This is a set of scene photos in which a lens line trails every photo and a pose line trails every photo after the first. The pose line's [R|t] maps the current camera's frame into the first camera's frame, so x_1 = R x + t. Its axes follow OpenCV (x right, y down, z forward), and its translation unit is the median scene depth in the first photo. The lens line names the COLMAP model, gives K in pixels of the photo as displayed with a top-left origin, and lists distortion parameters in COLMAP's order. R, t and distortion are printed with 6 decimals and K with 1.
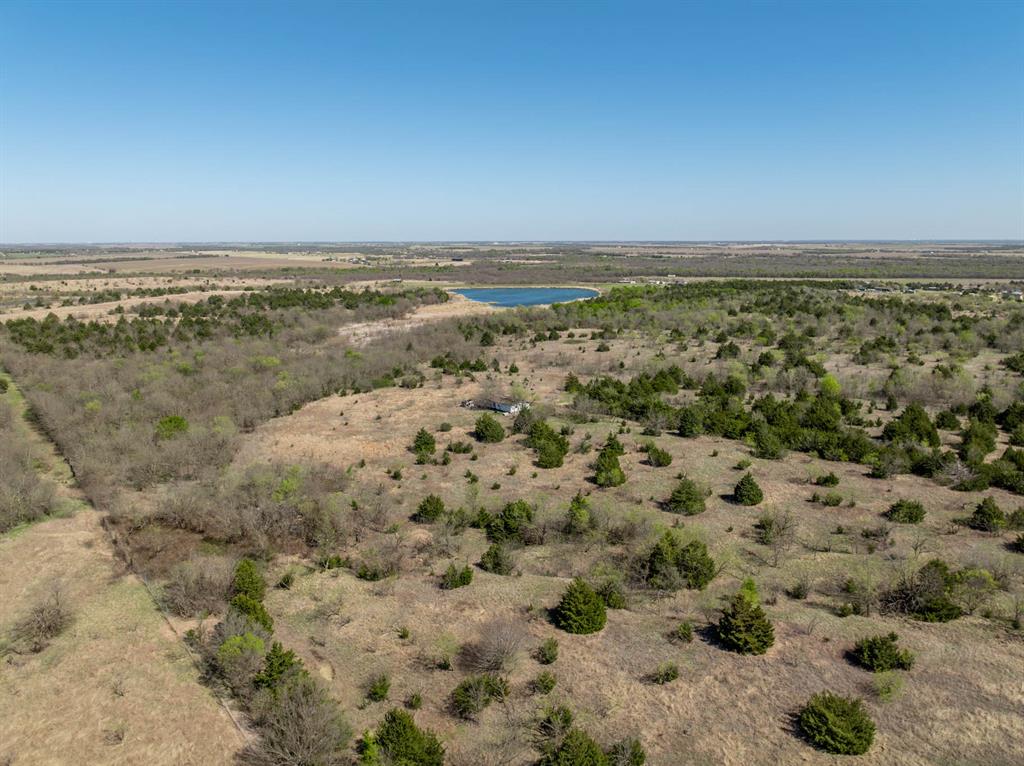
lens RADIAL K [[798.6, 0, 512.8], [0, 798.6, 369.7], [0, 0, 1]] dist [-0.029922, 0.033109]
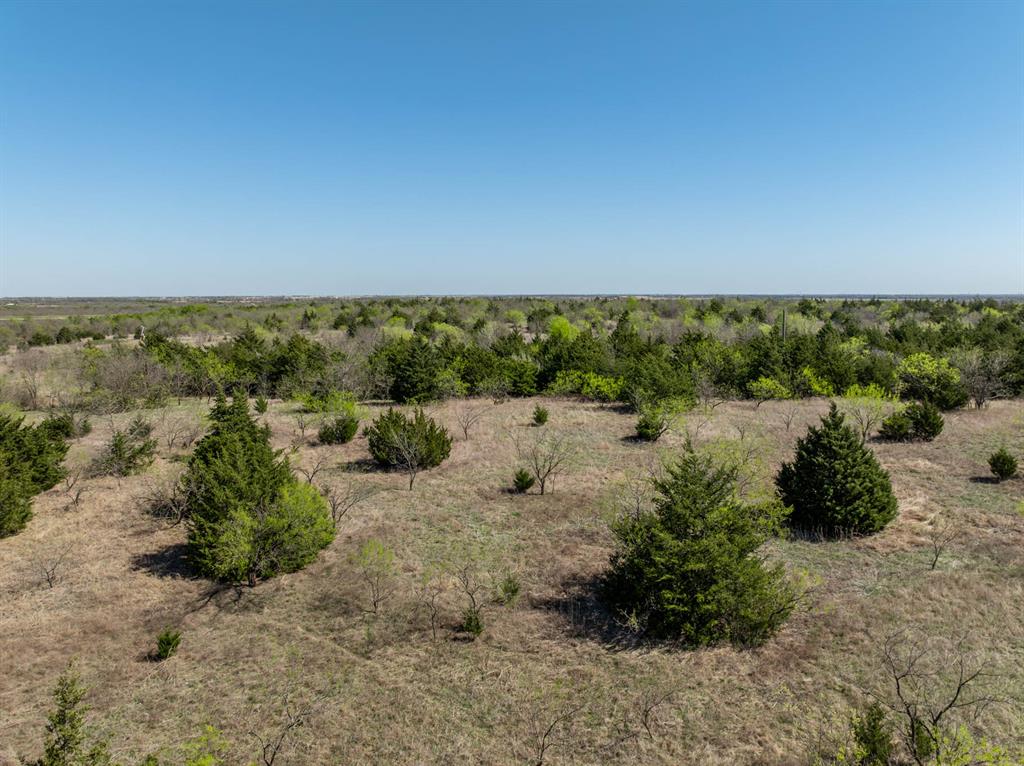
lens RADIAL K [[719.8, 0, 513.0], [0, 719.8, 379.1], [0, 0, 1]] dist [-0.033512, 0.021609]
pose [[0.833130, -0.069304, 0.548719, 0.073213], [0.112008, 0.992702, -0.044685, 0.108111], [-0.541617, 0.098689, 0.834812, 0.784807]]
